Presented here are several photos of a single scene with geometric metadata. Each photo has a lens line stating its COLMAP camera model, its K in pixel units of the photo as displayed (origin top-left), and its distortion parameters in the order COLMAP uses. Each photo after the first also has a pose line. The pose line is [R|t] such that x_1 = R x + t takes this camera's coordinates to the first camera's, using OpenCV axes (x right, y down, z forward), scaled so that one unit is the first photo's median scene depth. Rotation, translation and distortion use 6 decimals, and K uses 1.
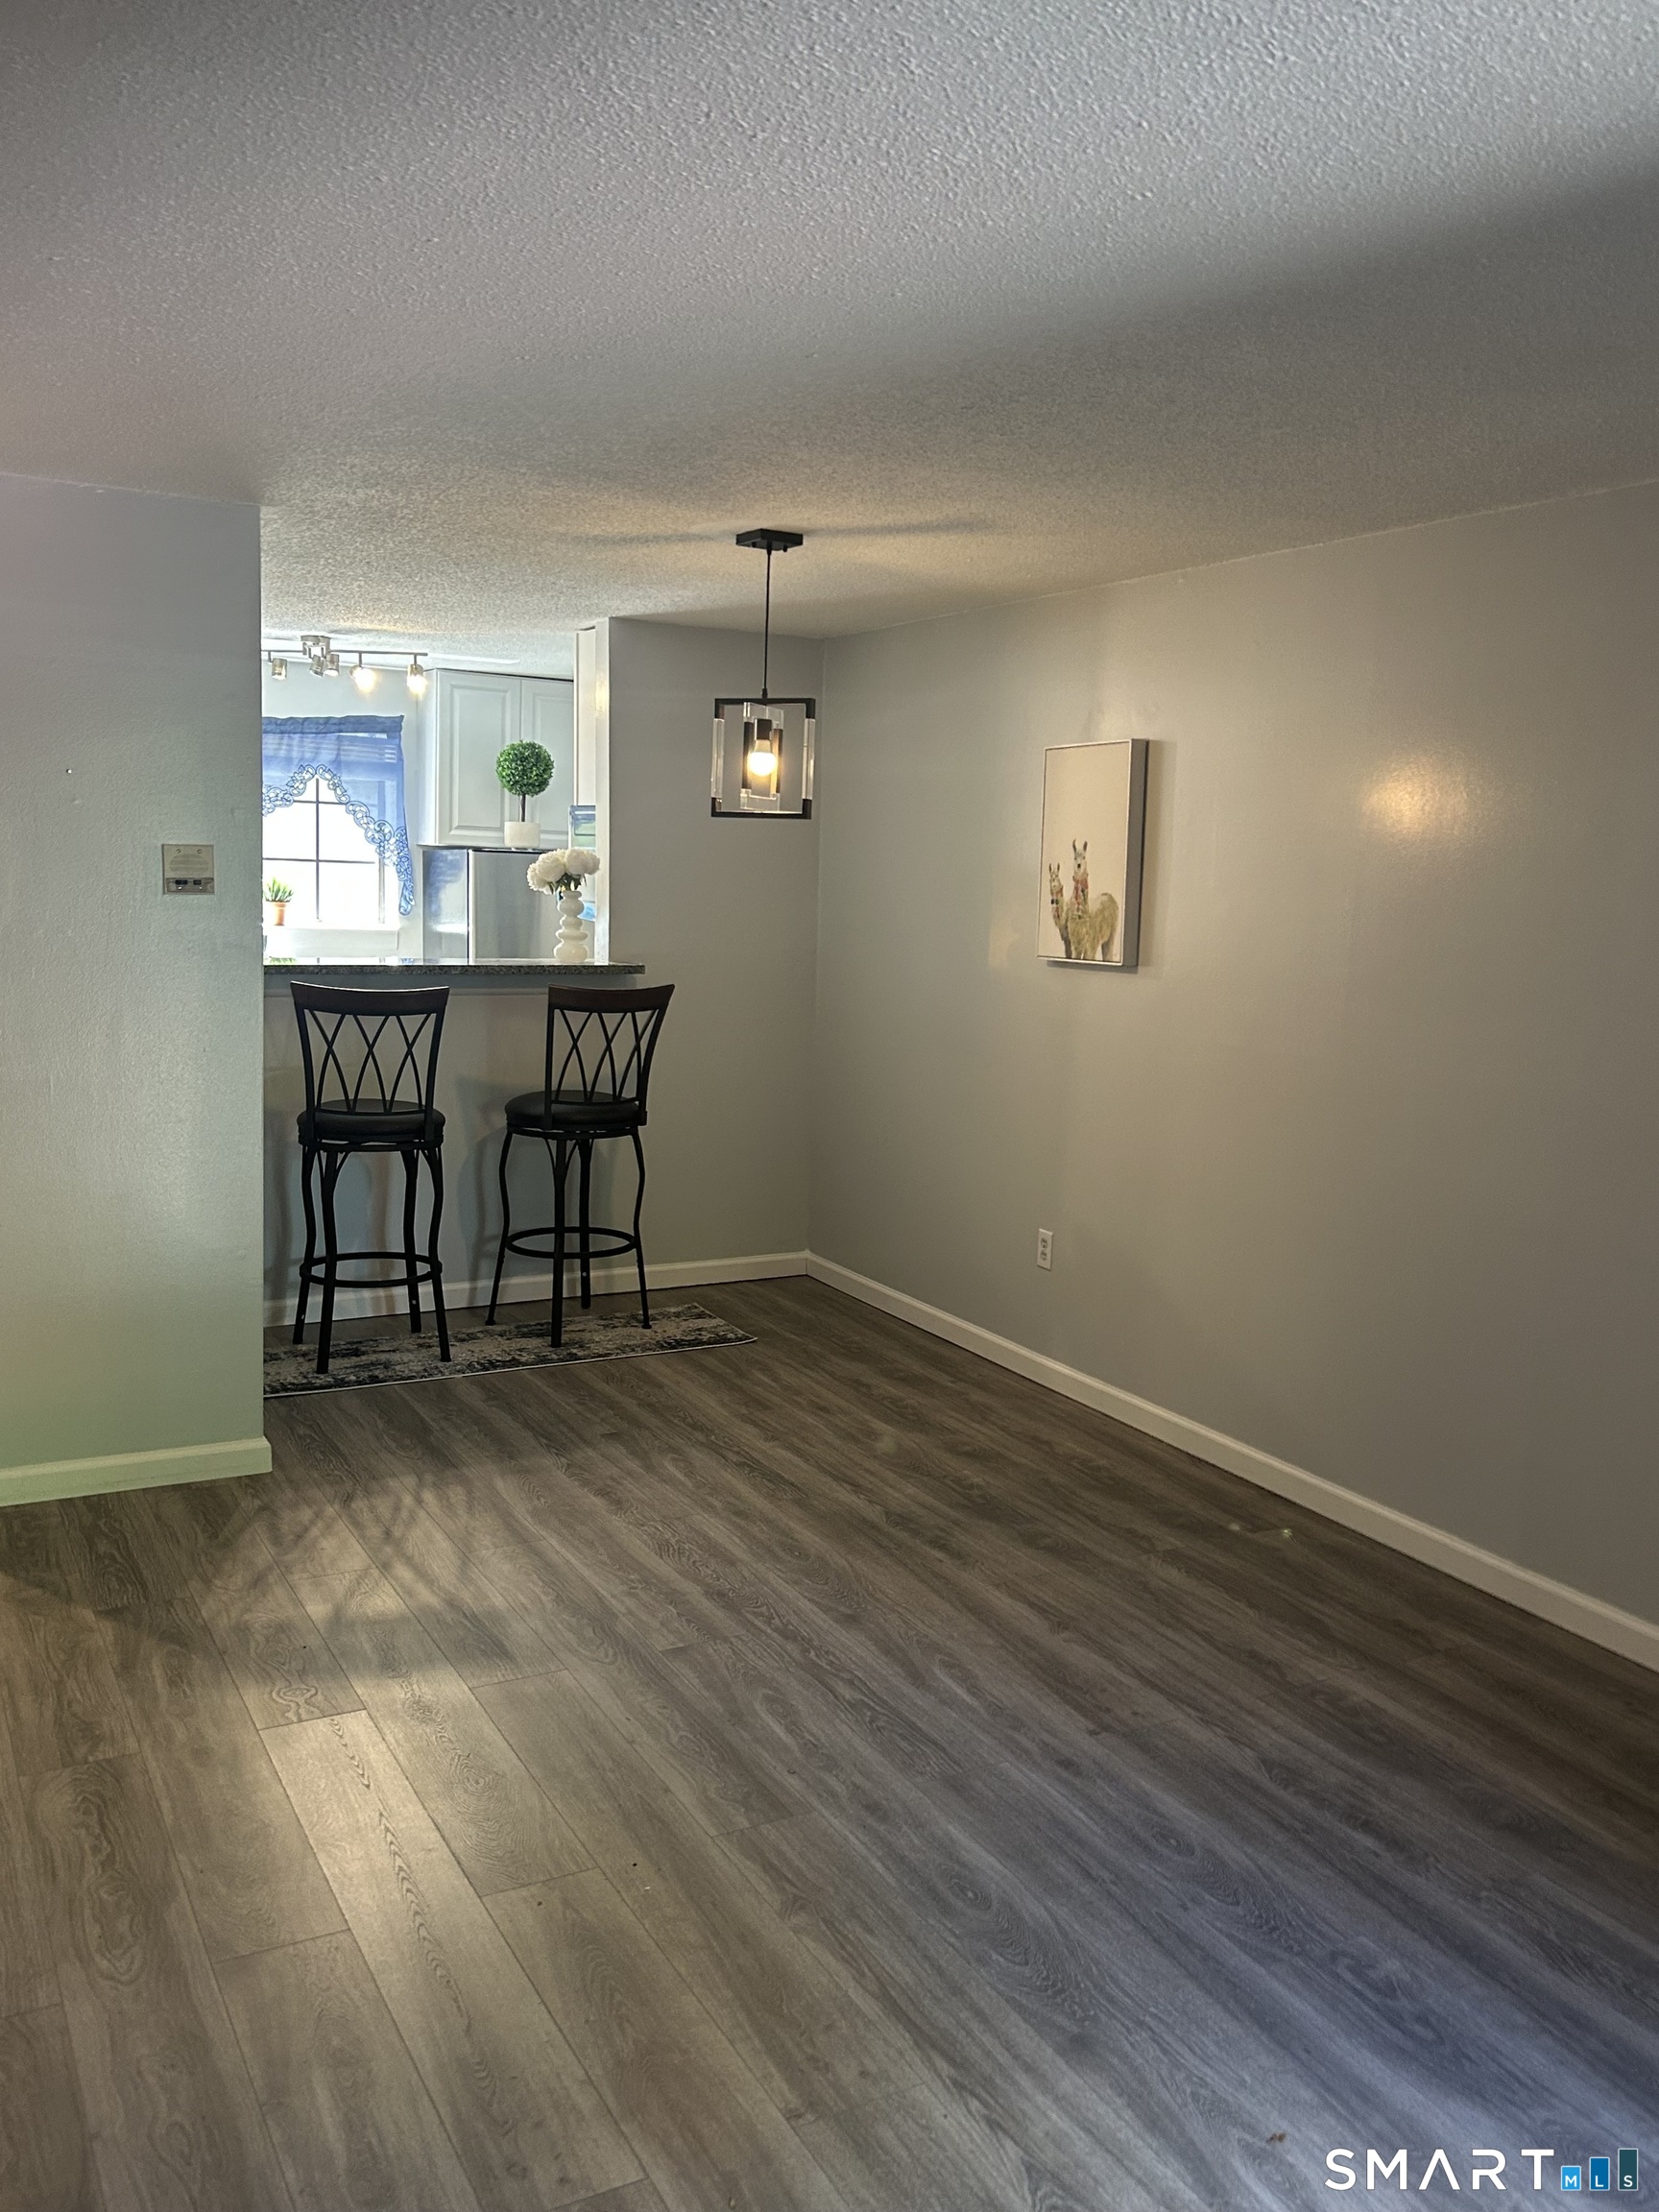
lens RADIAL K [[1811.9, 0, 833.4], [0, 1811.9, 1106.5], [0, 0, 1]] dist [0.063307, -0.019730]
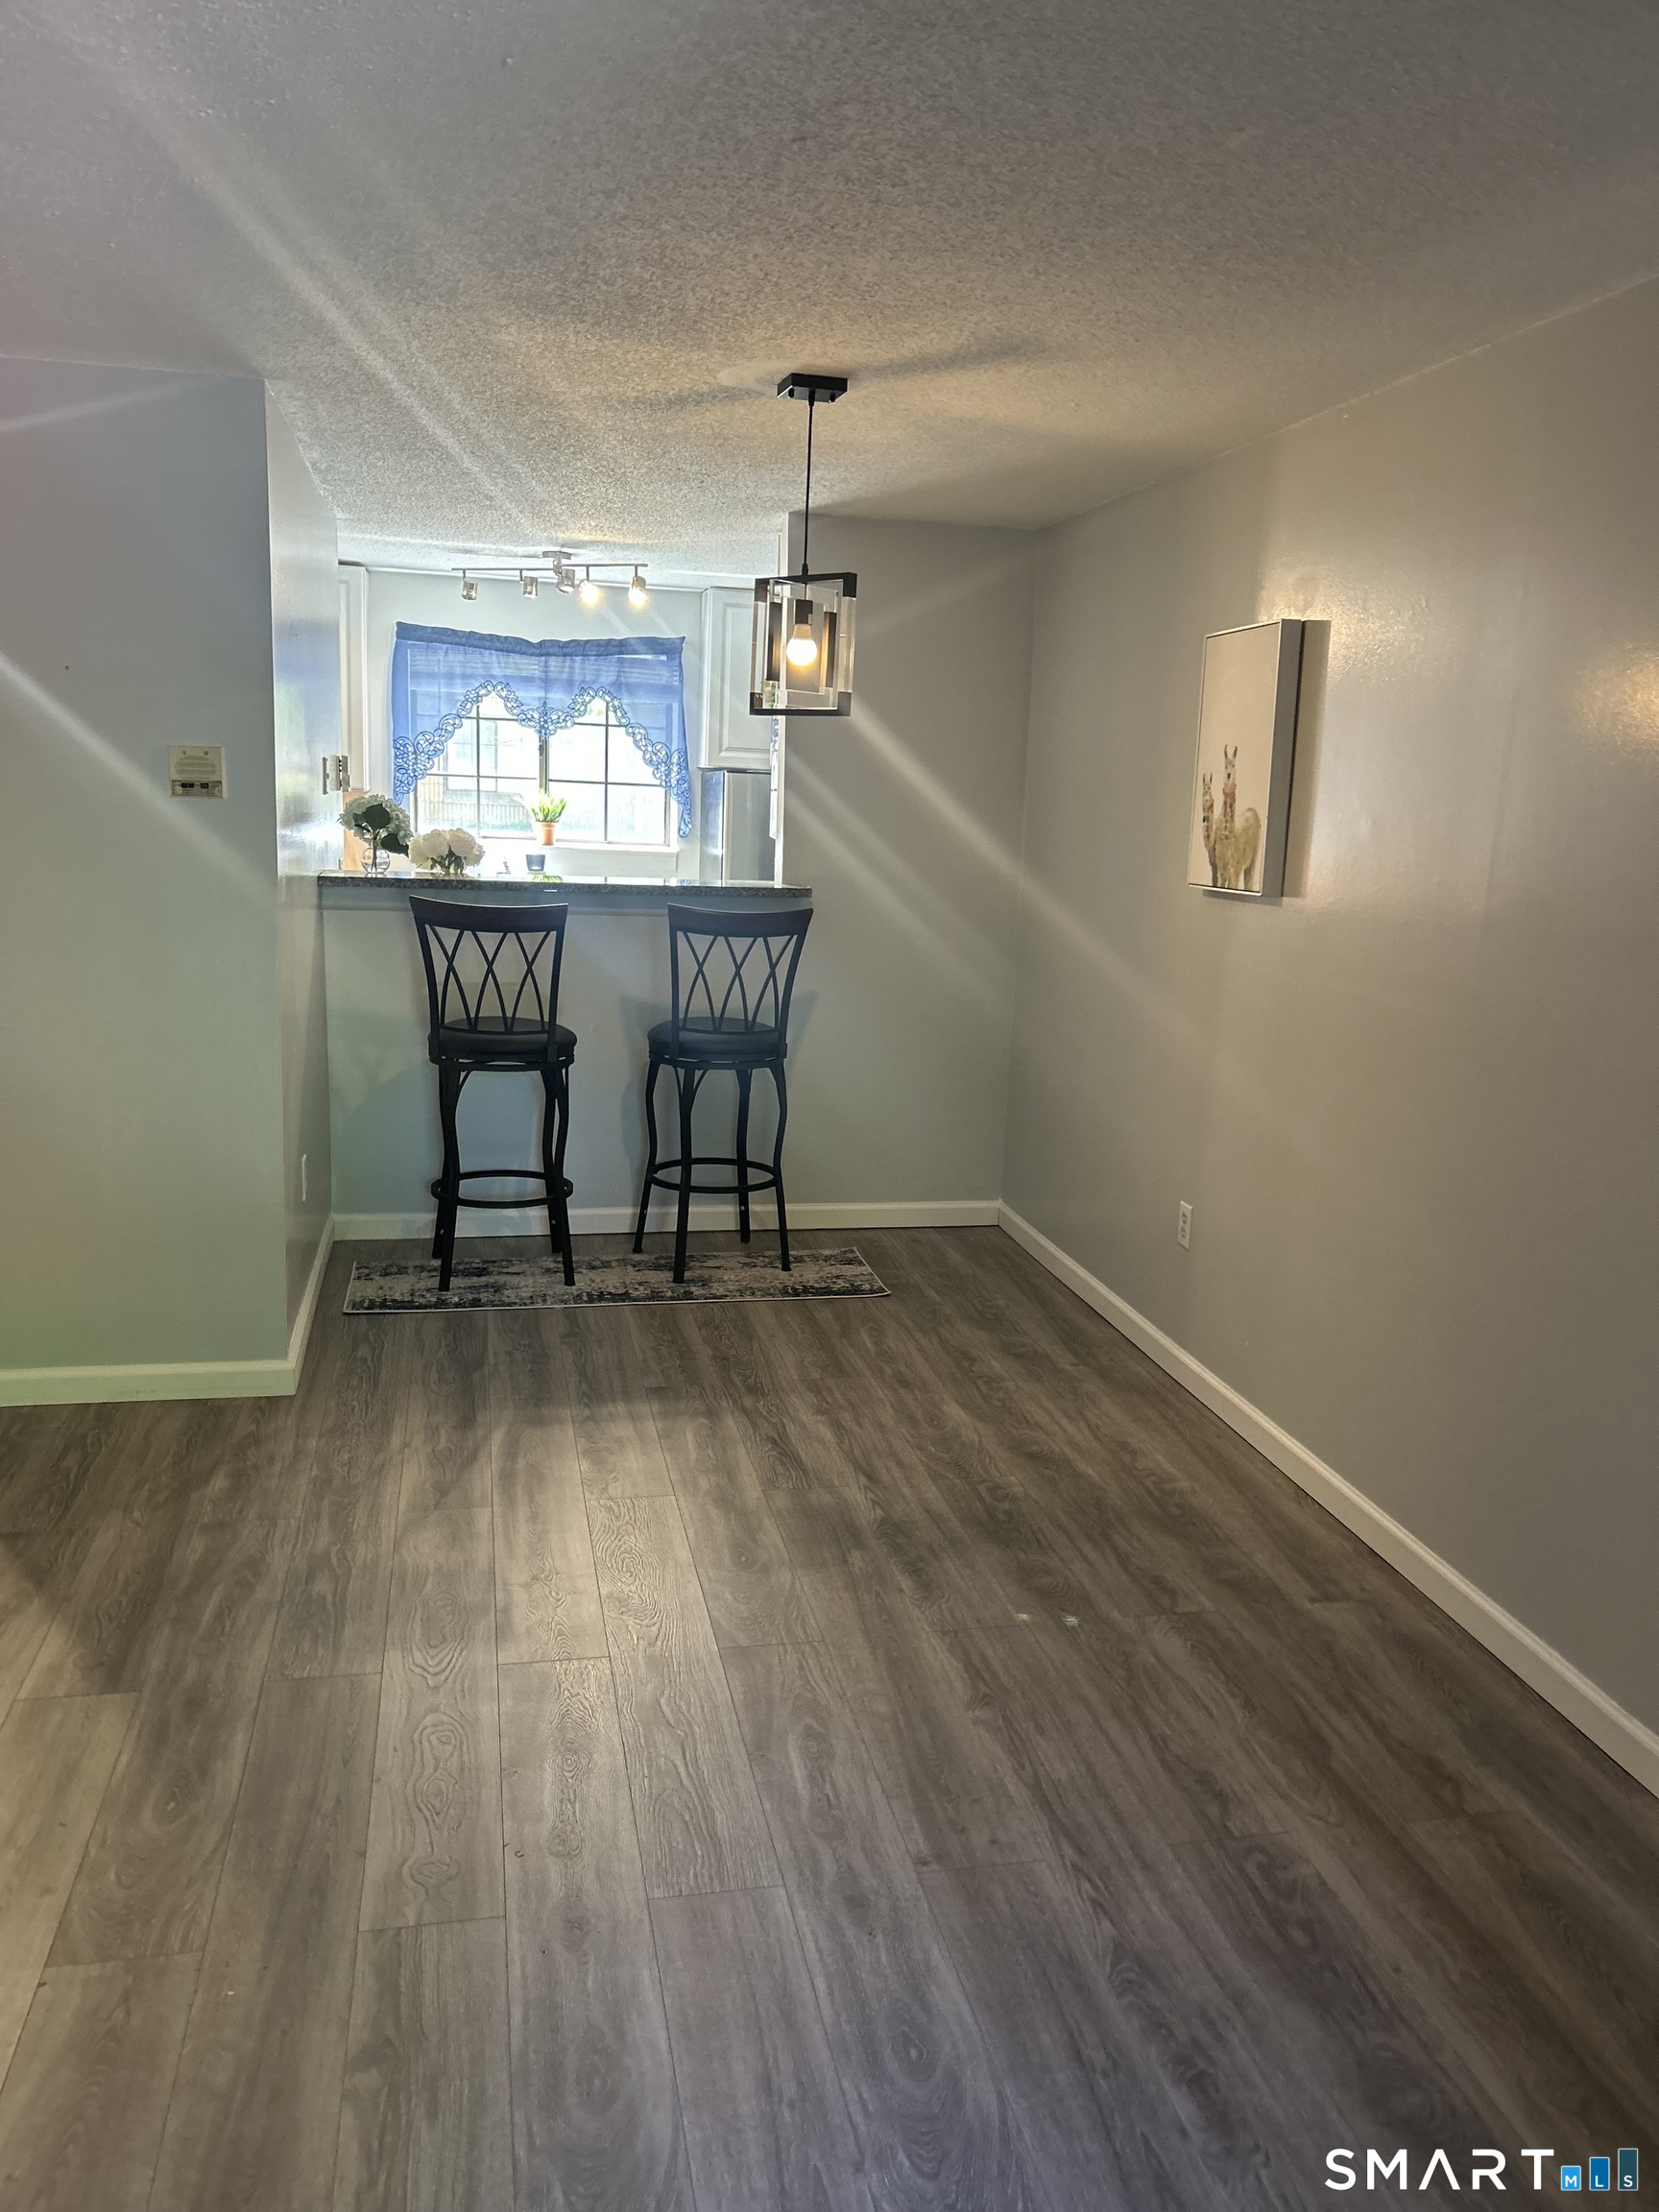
lens RADIAL K [[1679.5, 0, 824.3], [0, 1679.5, 1107.5], [0, 0, 1]] dist [0.051091, -0.029644]
pose [[0.956898, 0.057469, -0.284680, 0.187712], [-0.044122, 0.997615, 0.053082, -0.012599], [0.287051, -0.038234, 0.957152, 0.192649]]
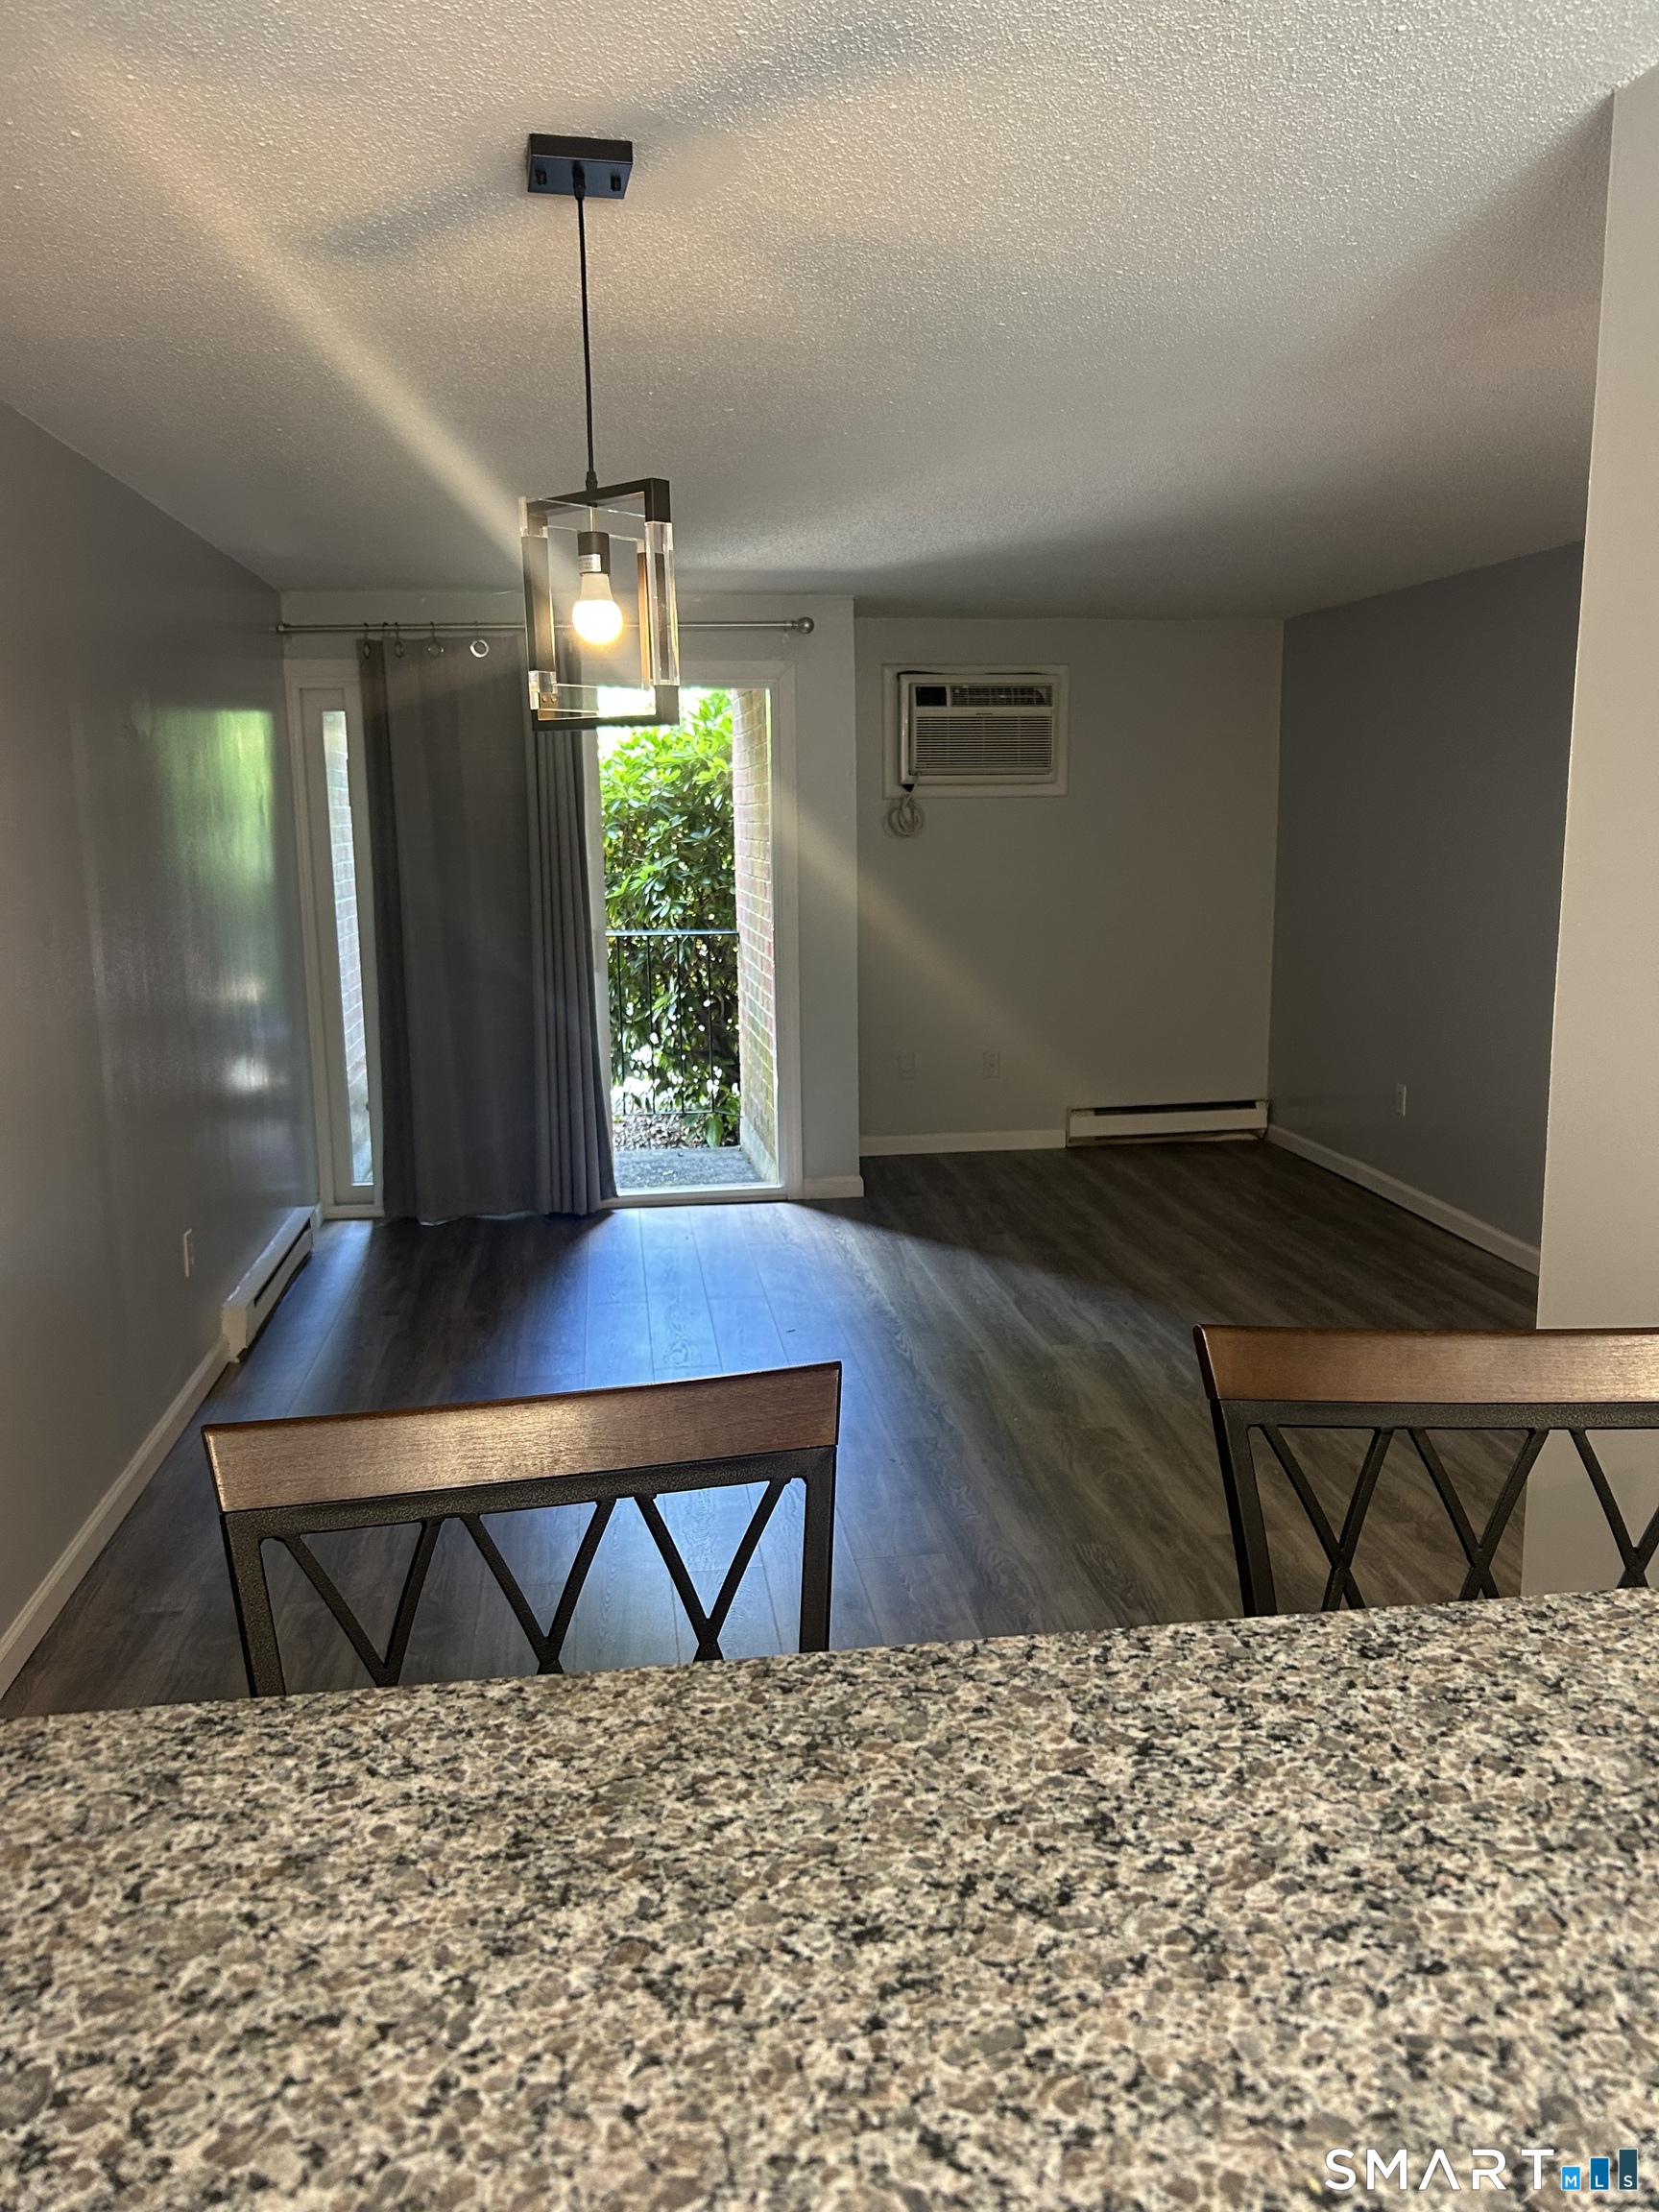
lens RADIAL K [[1679.5, 0, 831.8], [0, 1679.5, 1107.0], [0, 0, 1]] dist [0.051091, -0.029644]
pose [[-0.935560, -0.088411, 0.341923, -0.233726], [0.023269, 0.950625, 0.309470, -0.176786], [-0.352401, 0.297484, -0.887309, 1.245406]]
